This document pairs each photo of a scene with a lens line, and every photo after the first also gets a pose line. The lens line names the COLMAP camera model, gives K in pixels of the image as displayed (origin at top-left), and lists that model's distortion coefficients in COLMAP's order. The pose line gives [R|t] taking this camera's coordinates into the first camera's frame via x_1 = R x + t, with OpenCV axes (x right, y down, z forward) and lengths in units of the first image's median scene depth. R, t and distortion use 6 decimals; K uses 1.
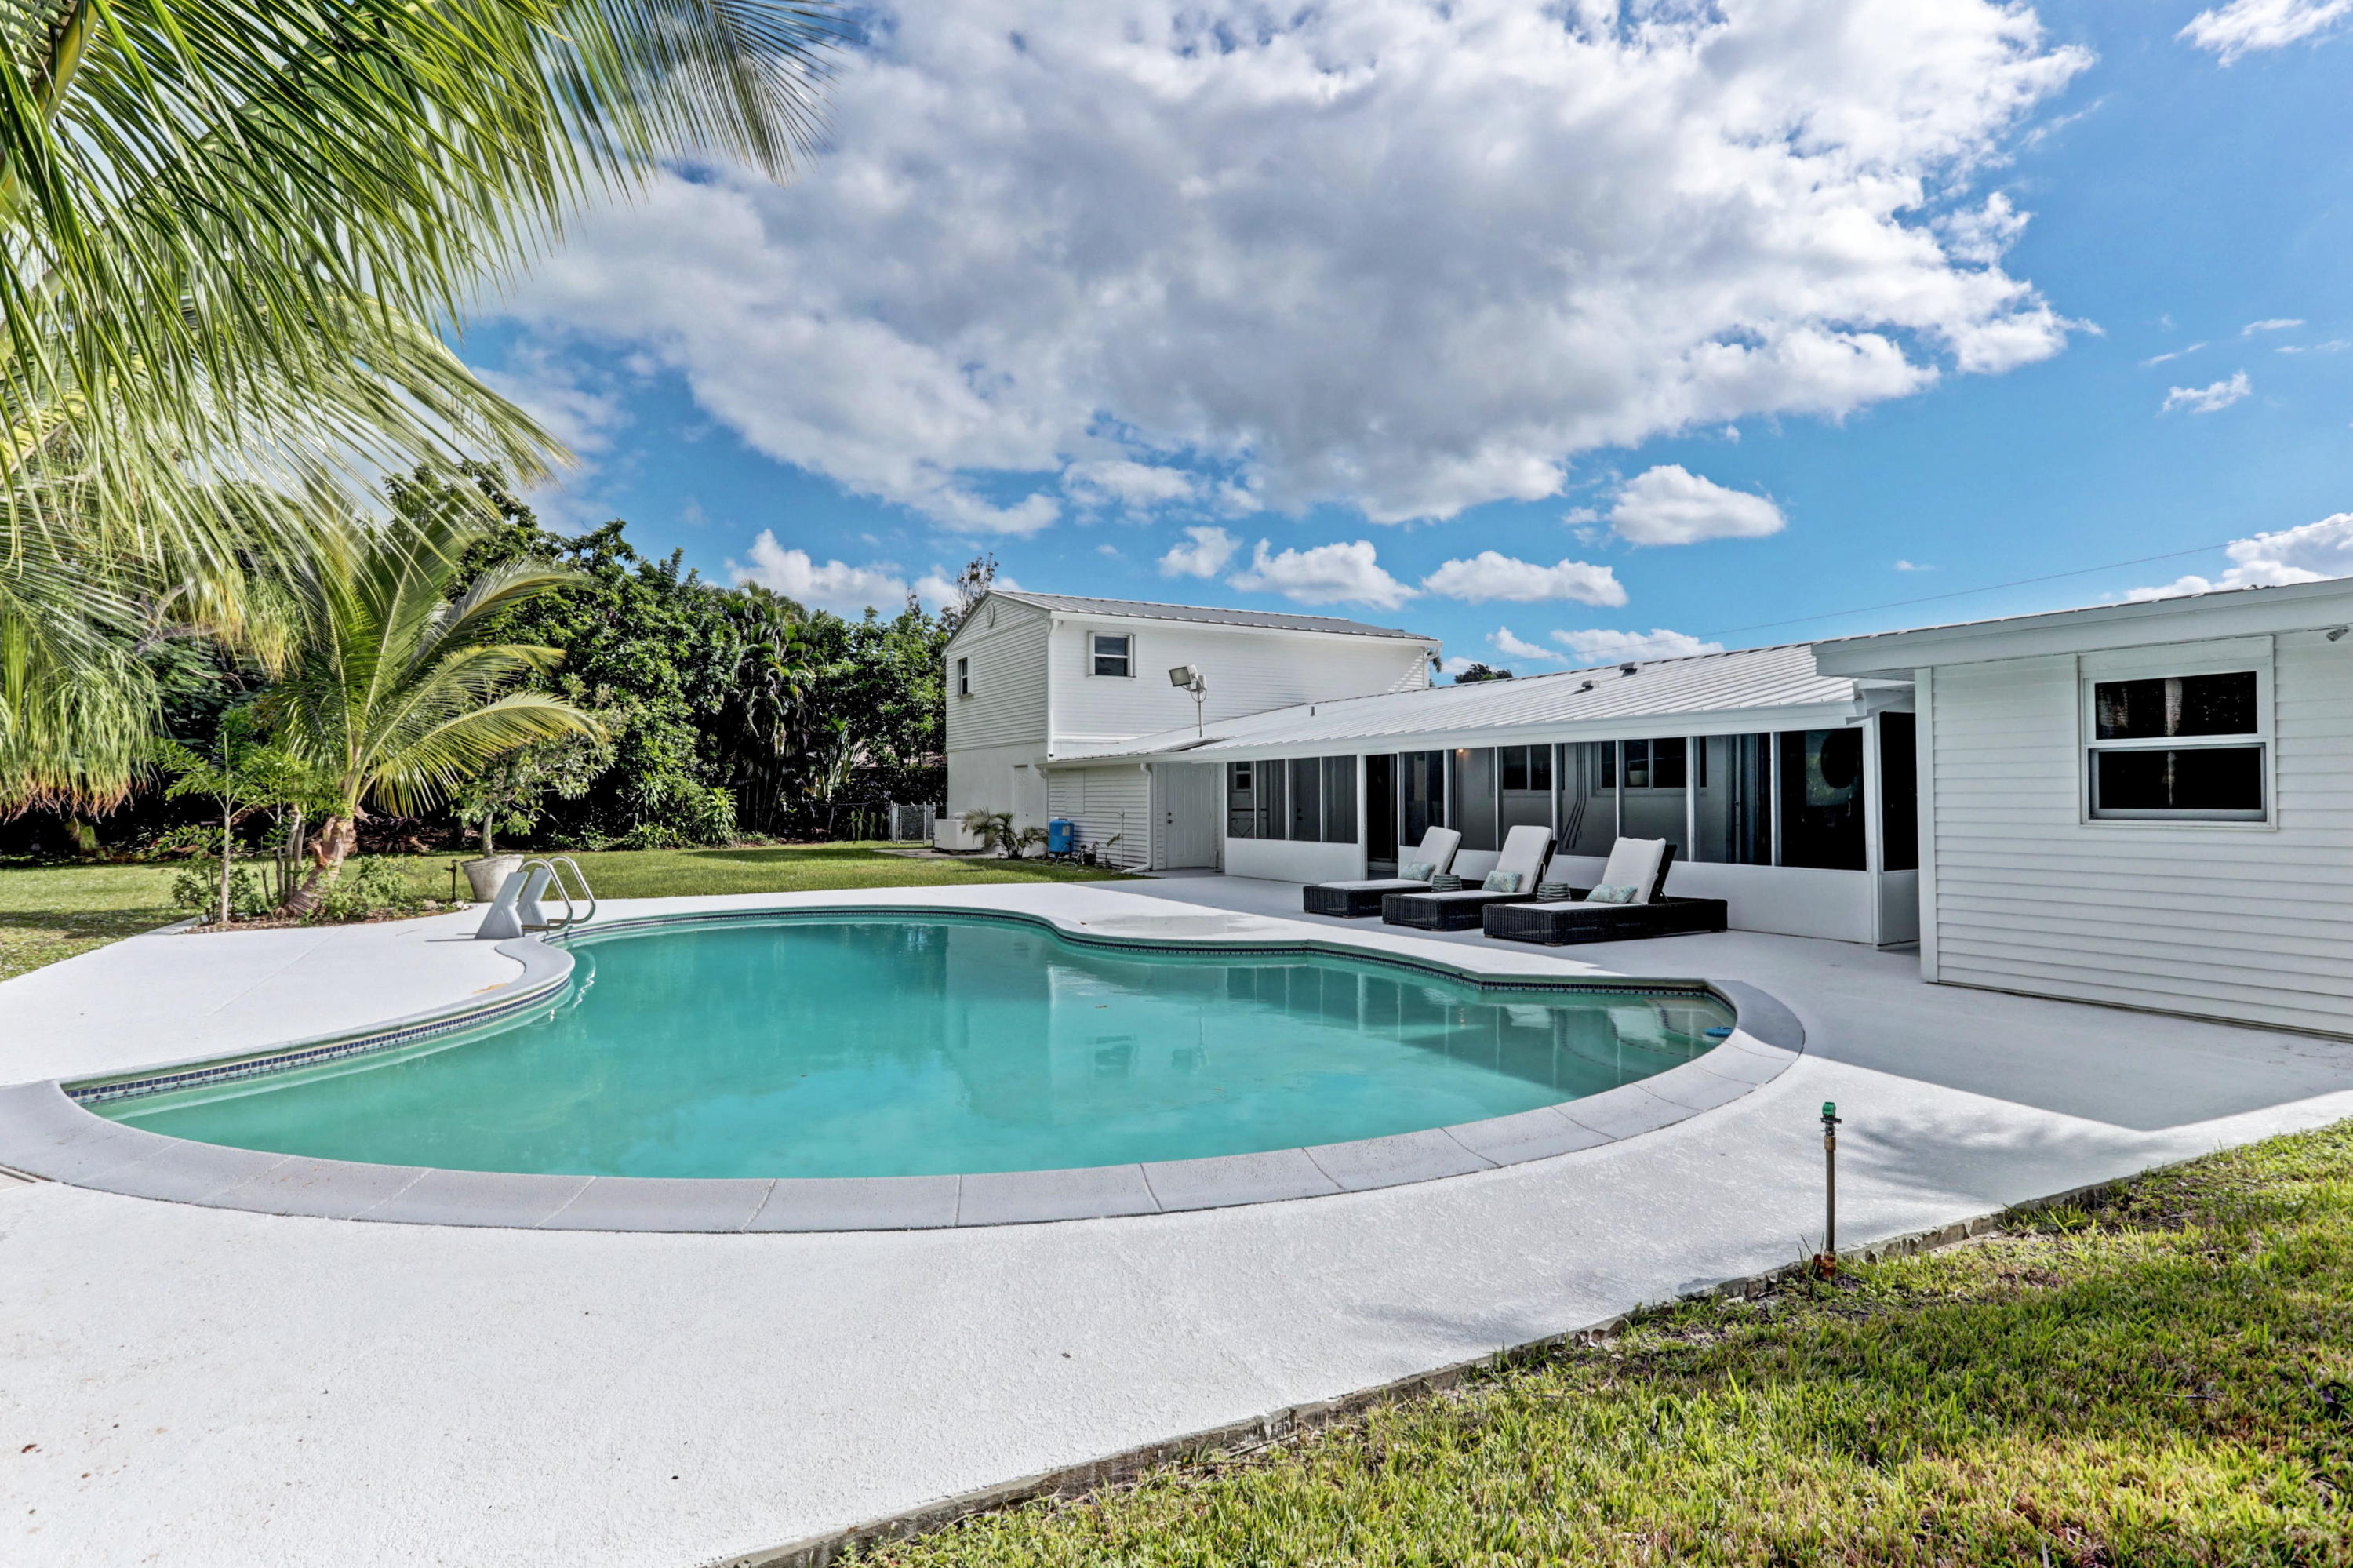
lens RADIAL K [[1172.8, 0, 1167.4], [0, 1172.8, 784.5], [0, 0, 1]] dist [-0.029451, 0.037086]
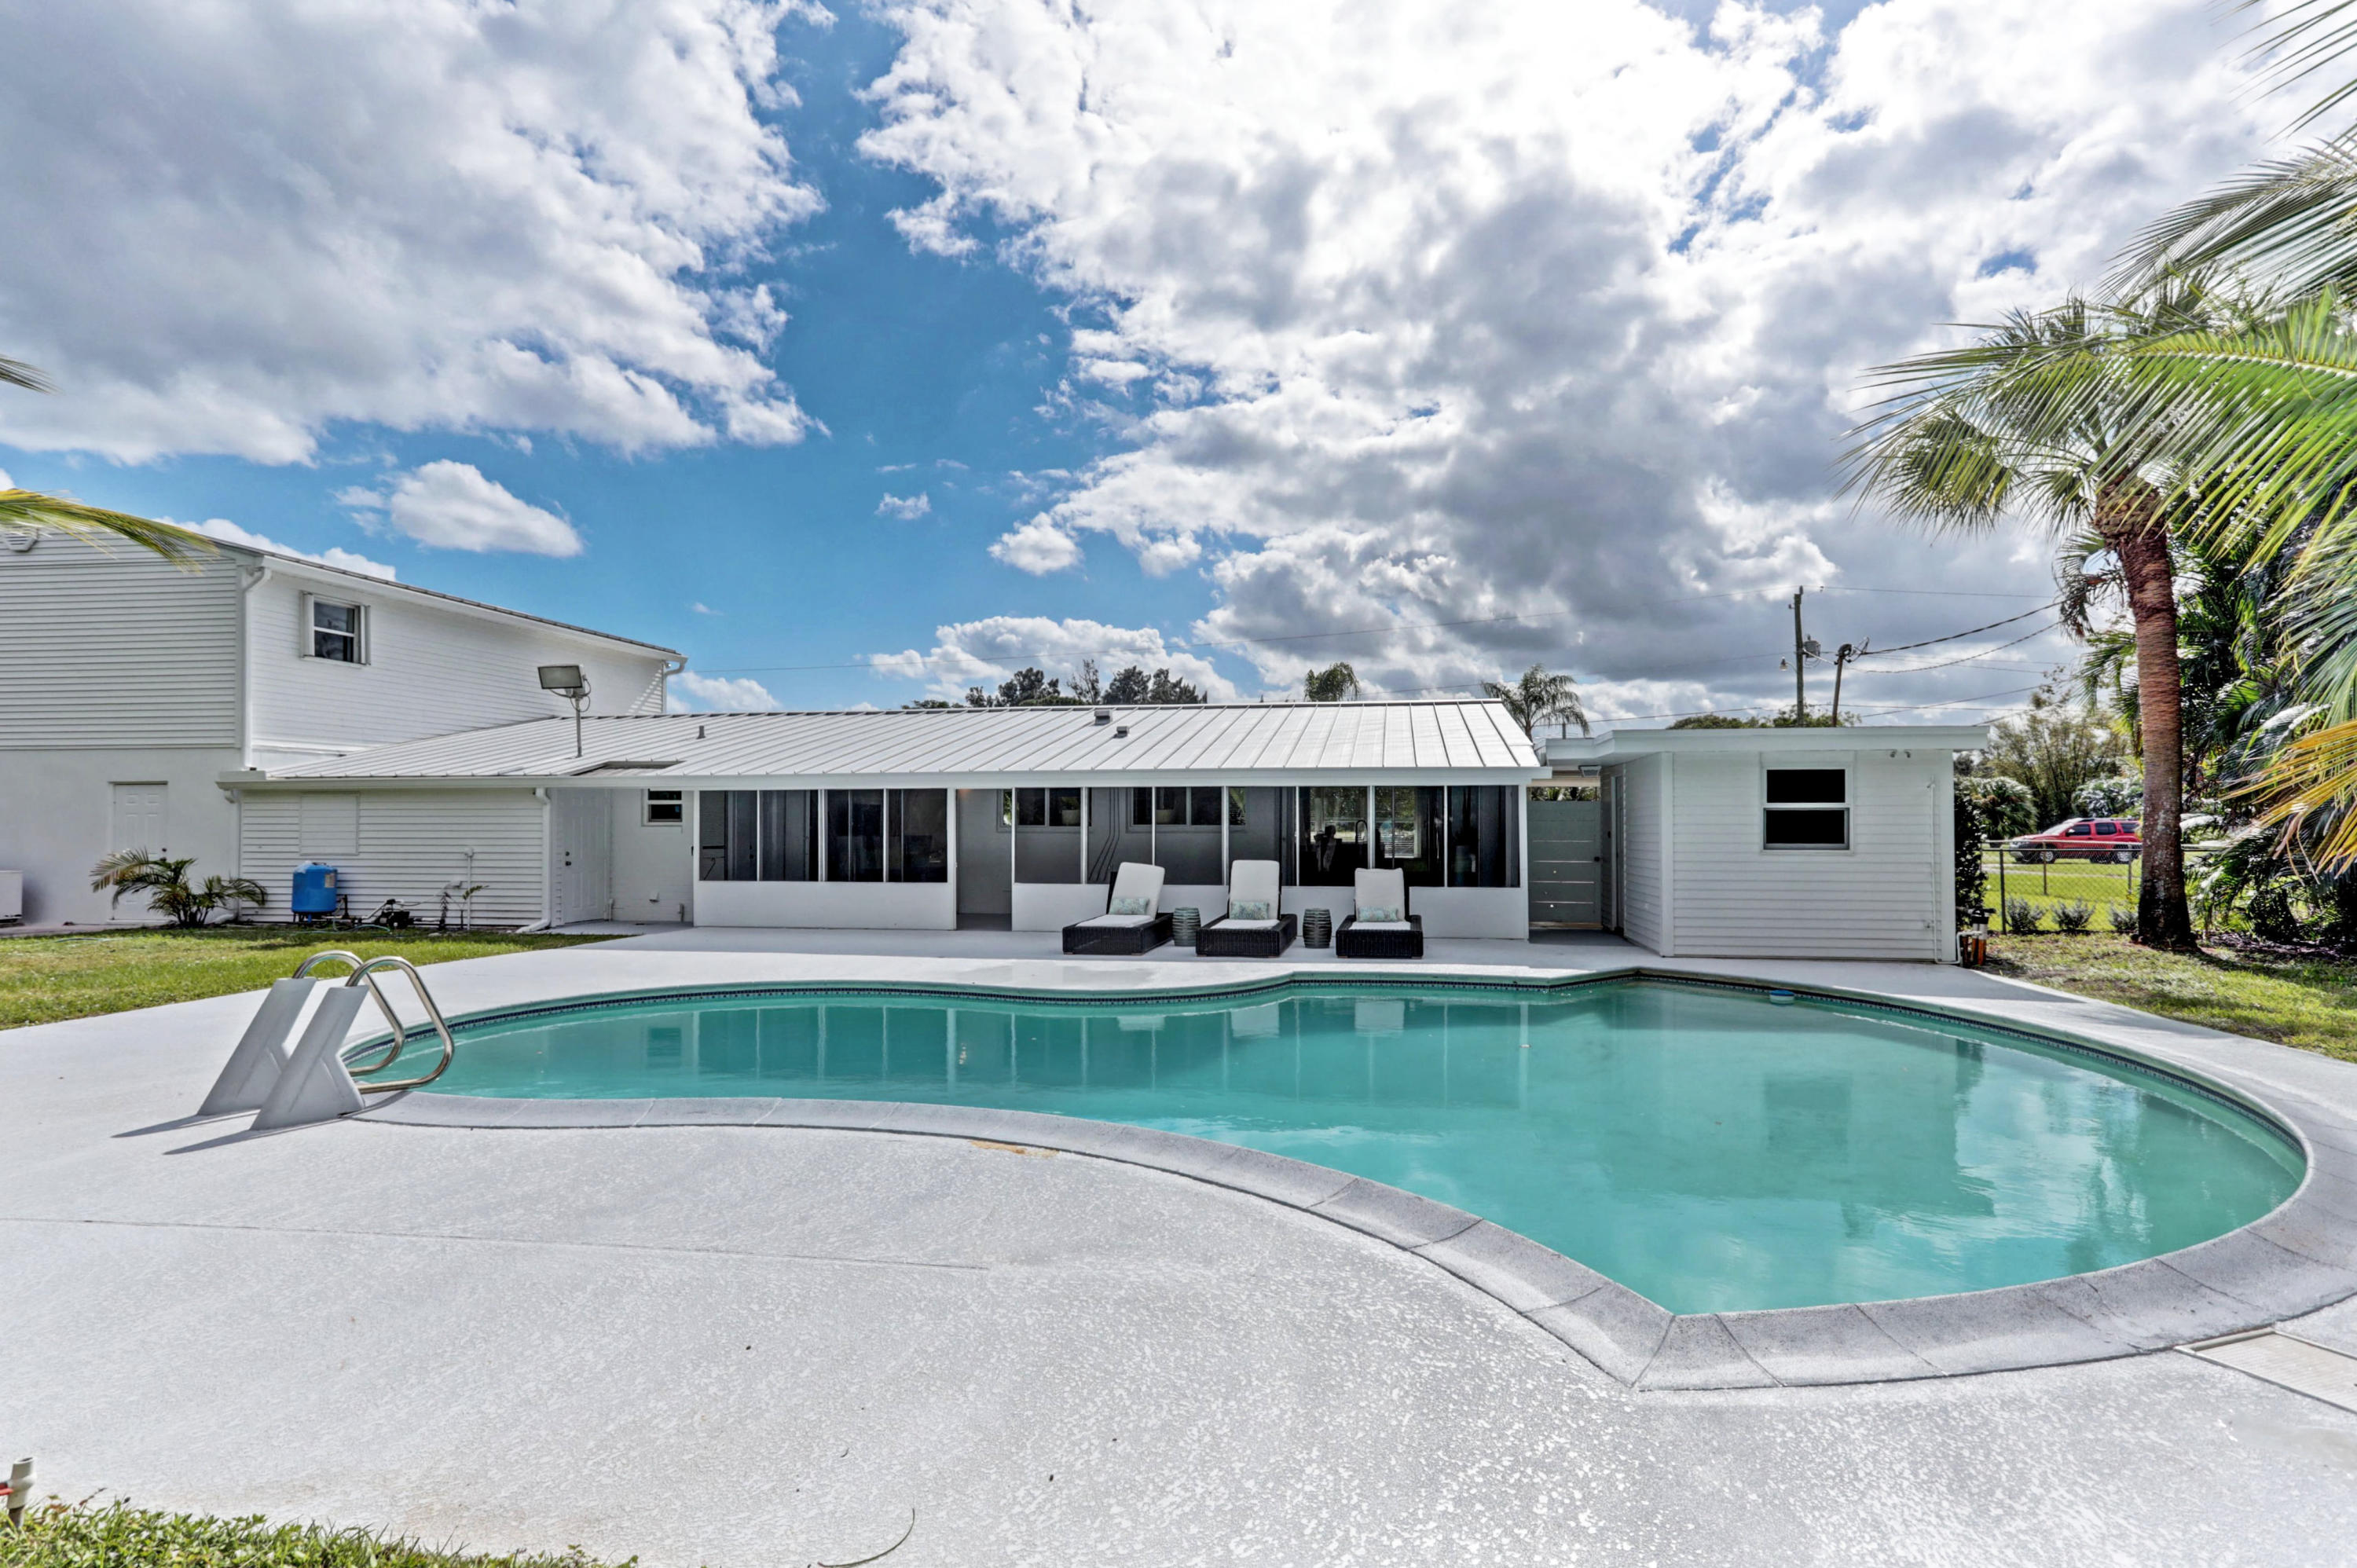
lens RADIAL K [[1174.6, 0, 1169.4], [0, 1174.6, 784.5], [0, 0, 1]] dist [-0.029451, 0.037086]
pose [[0.610899, 0.033981, 0.790979, -0.455339], [-0.011364, 0.999352, -0.034156, 0.001119], [-0.791627, 0.011877, 0.610889, 0.264161]]
